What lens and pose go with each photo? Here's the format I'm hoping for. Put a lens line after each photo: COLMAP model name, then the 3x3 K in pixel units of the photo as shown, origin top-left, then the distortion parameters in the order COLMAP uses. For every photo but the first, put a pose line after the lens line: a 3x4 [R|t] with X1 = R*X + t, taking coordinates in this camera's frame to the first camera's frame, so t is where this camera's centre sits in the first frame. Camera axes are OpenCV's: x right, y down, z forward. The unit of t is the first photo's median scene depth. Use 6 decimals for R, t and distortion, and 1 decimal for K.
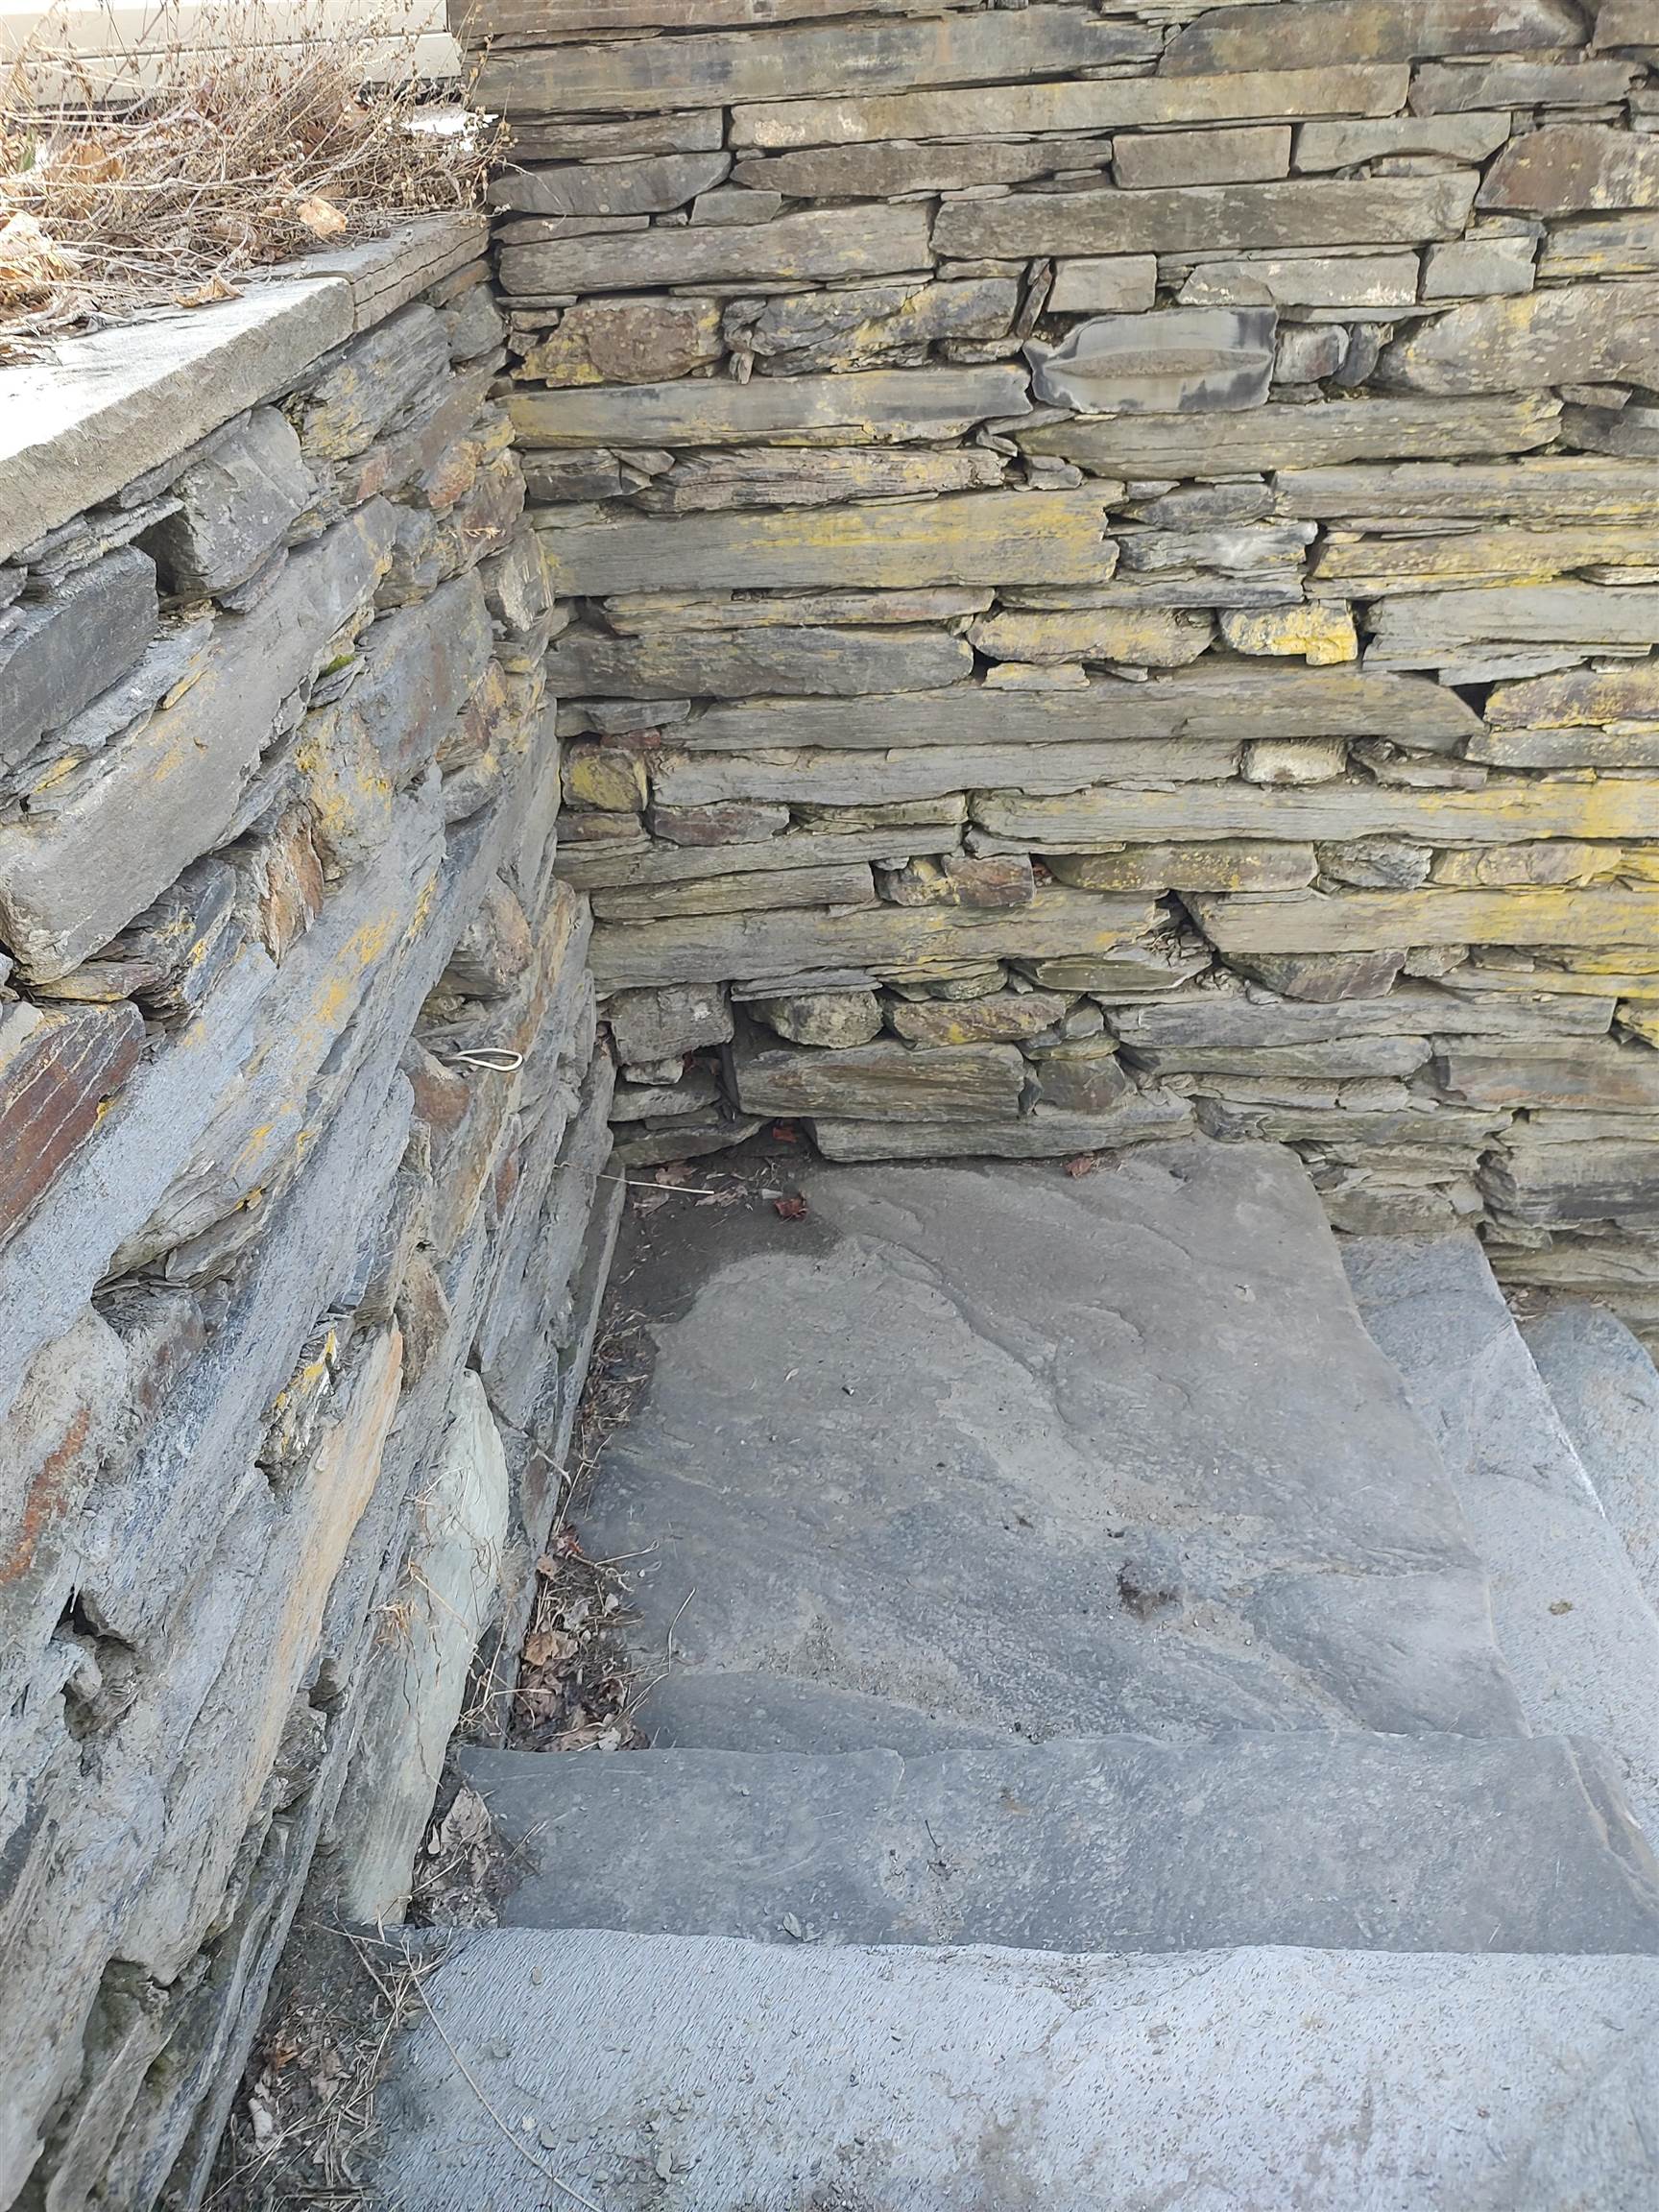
lens RADIAL K [[1558.5, 0, 829.3], [0, 1558.5, 1120.9], [0, 0, 1]] dist [0.019907, -0.016096]
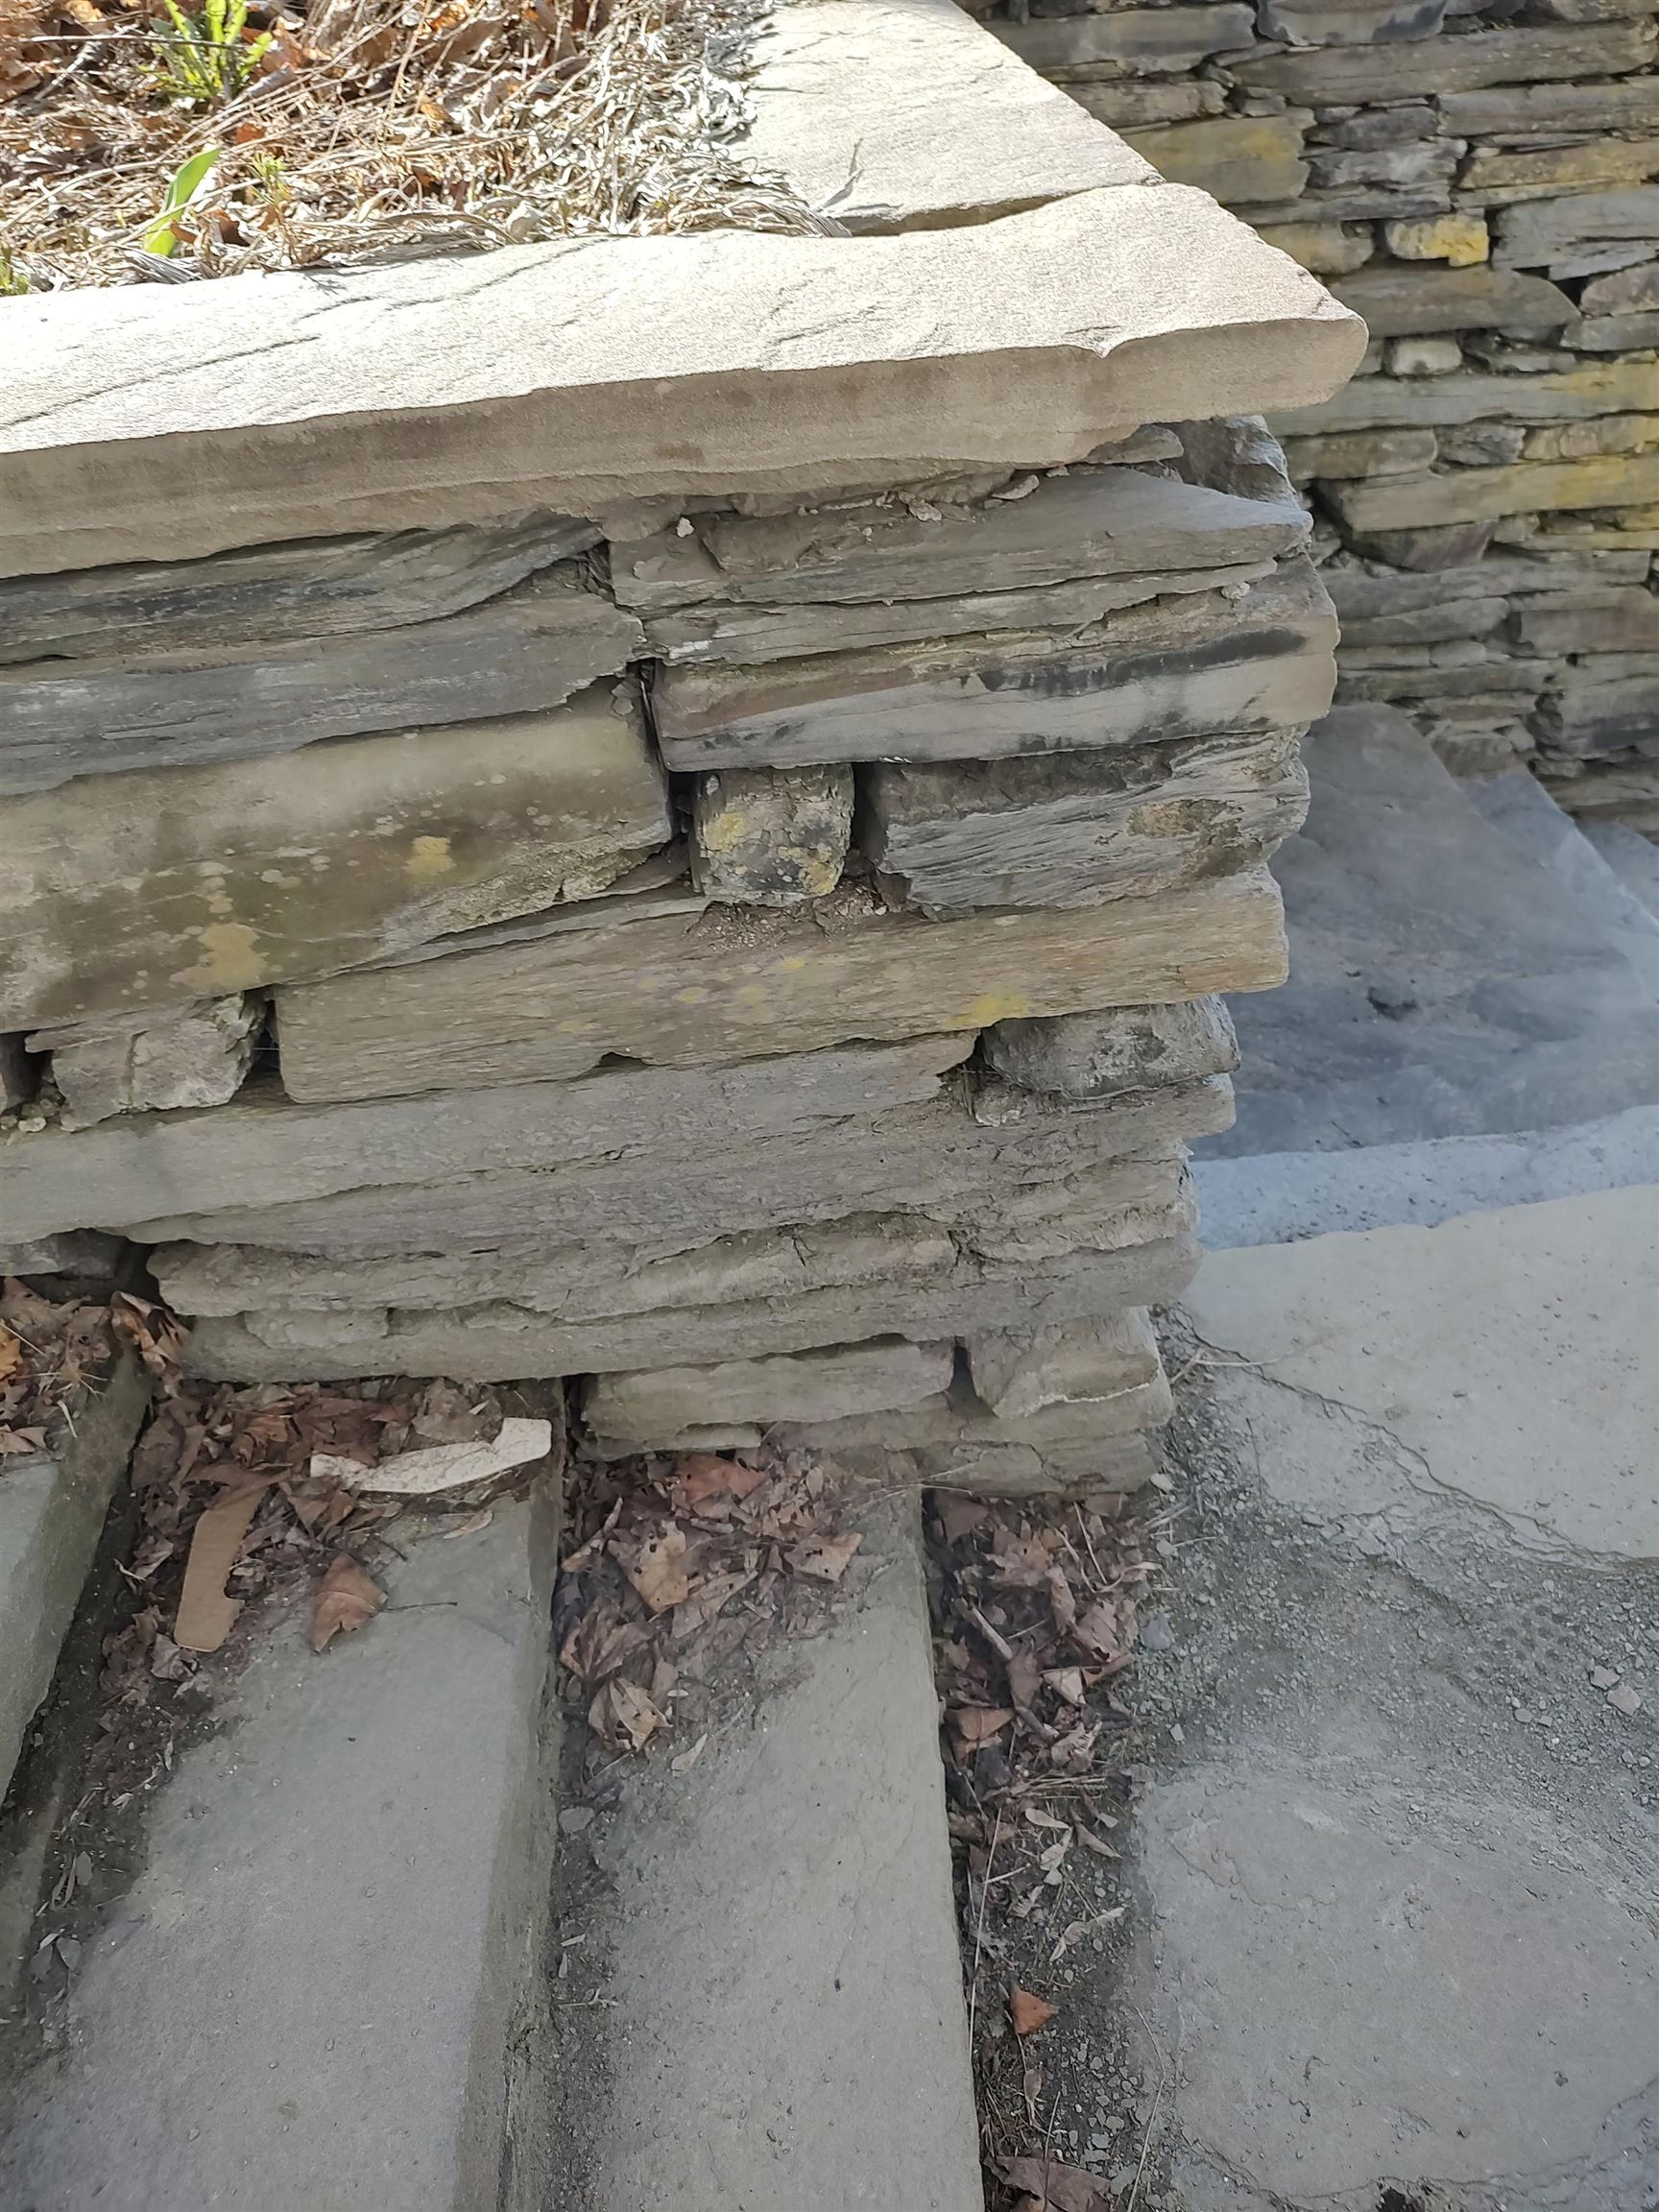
lens RADIAL K [[1558.5, 0, 832.4], [0, 1558.5, 1087.9], [0, 0, 1]] dist [0.019907, -0.016096]
pose [[0.986434, -0.106147, 0.125220, -0.391225], [0.089962, 0.987620, 0.128506, 0.142137], [-0.137310, -0.115498, 0.983771, -0.215839]]
